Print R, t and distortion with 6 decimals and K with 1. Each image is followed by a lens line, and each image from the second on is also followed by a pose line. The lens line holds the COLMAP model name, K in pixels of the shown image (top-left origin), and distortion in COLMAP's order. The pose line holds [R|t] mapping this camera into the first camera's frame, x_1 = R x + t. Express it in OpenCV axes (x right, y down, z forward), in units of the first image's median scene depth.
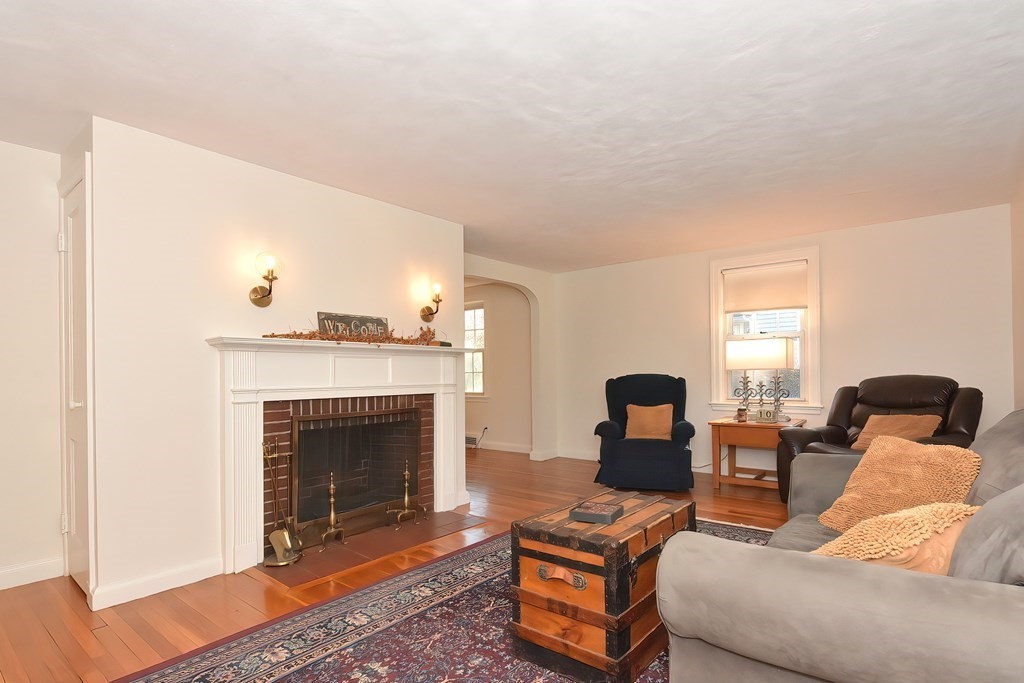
lens RADIAL K [[519.5, 0, 516.7], [0, 519.5, 365.5], [0, 0, 1]] dist [0.019560, -0.000201]
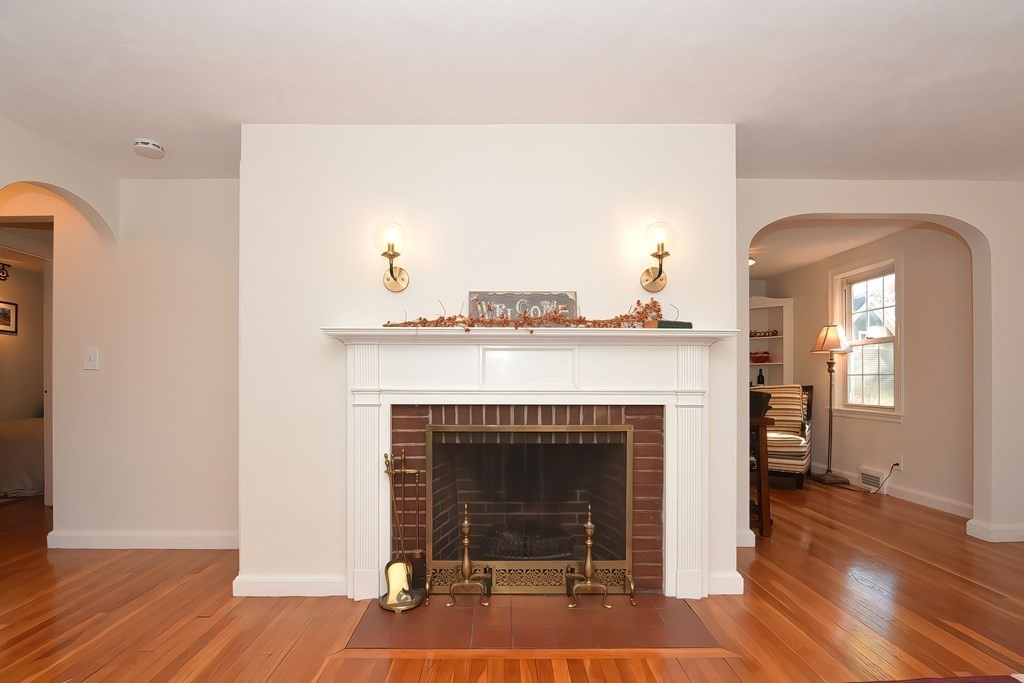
lens RADIAL K [[497.4, 0, 506.6], [0, 497.4, 378.7], [0, 0, 1]] dist [-0.001992, -0.000339]
pose [[0.637397, 0.007743, -0.770496, 0.203768], [0.004427, 0.999896, 0.013710, 0.014372], [0.770523, -0.012149, 0.637297, 0.532496]]
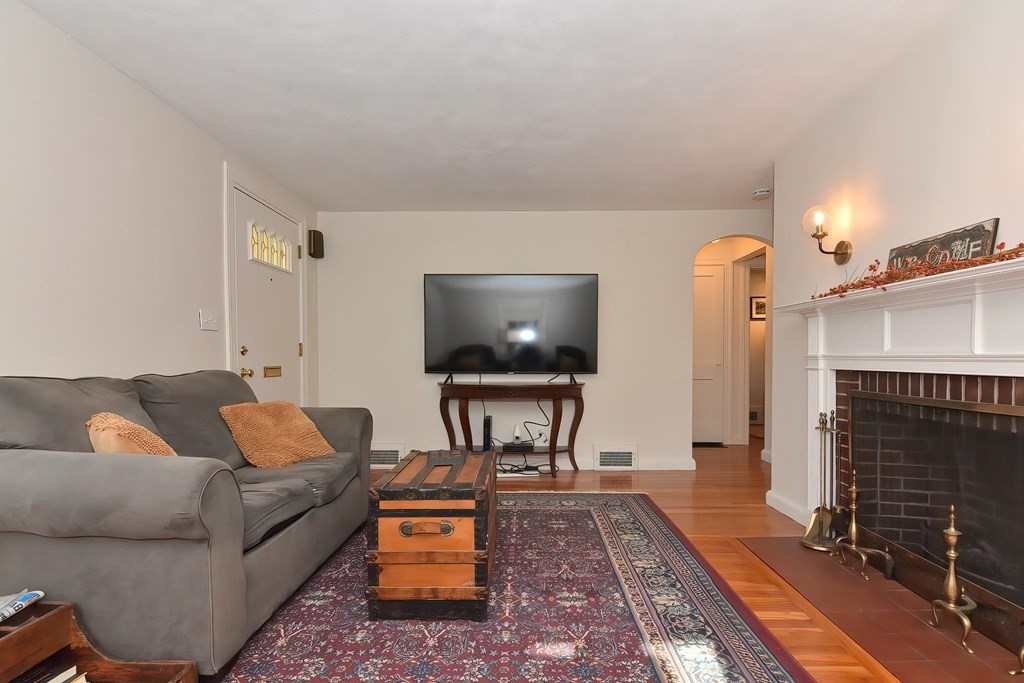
lens RADIAL K [[506.2, 0, 518.7], [0, 506.2, 365.1], [0, 0, 1]] dist [0.013903, -0.011683]
pose [[-0.785069, 0.021472, -0.619036, 0.416405], [0.020309, 0.999754, 0.008921, 0.035183], [0.619075, -0.005568, -0.785312, 1.139821]]
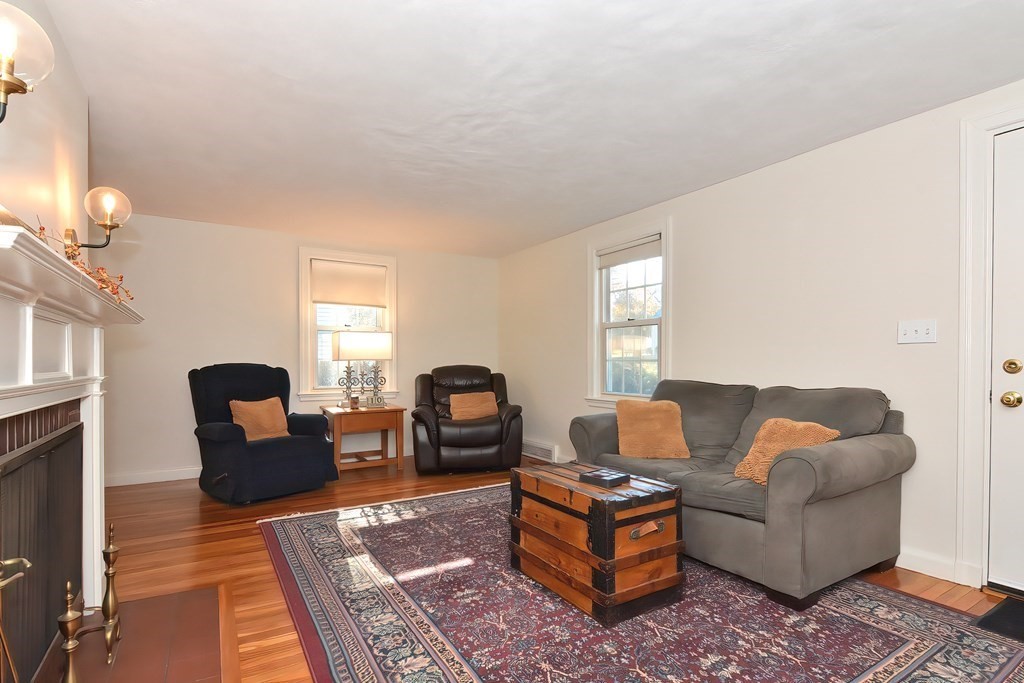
lens RADIAL K [[506.2, 0, 518.7], [0, 506.2, 365.1], [0, 0, 1]] dist [0.013903, -0.011683]
pose [[0.328500, 0.003749, 0.944497, -0.562798], [-0.015644, 0.999877, 0.001472, 0.015531], [-0.944374, -0.015259, 0.328518, 0.458530]]
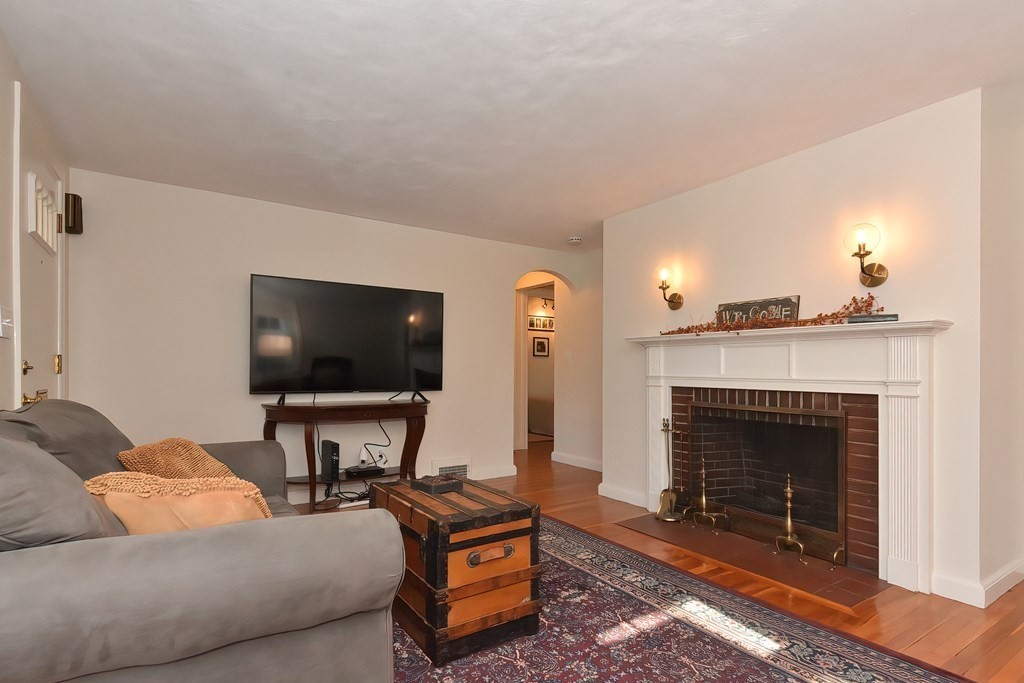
lens RADIAL K [[519.5, 0, 516.7], [0, 519.5, 365.5], [0, 0, 1]] dist [0.019560, -0.000201]
pose [[-0.295513, 0.003730, -0.955331, 0.676255], [0.013873, 0.999904, -0.000388, 0.012273], [0.955238, -0.013368, -0.295537, 0.853587]]
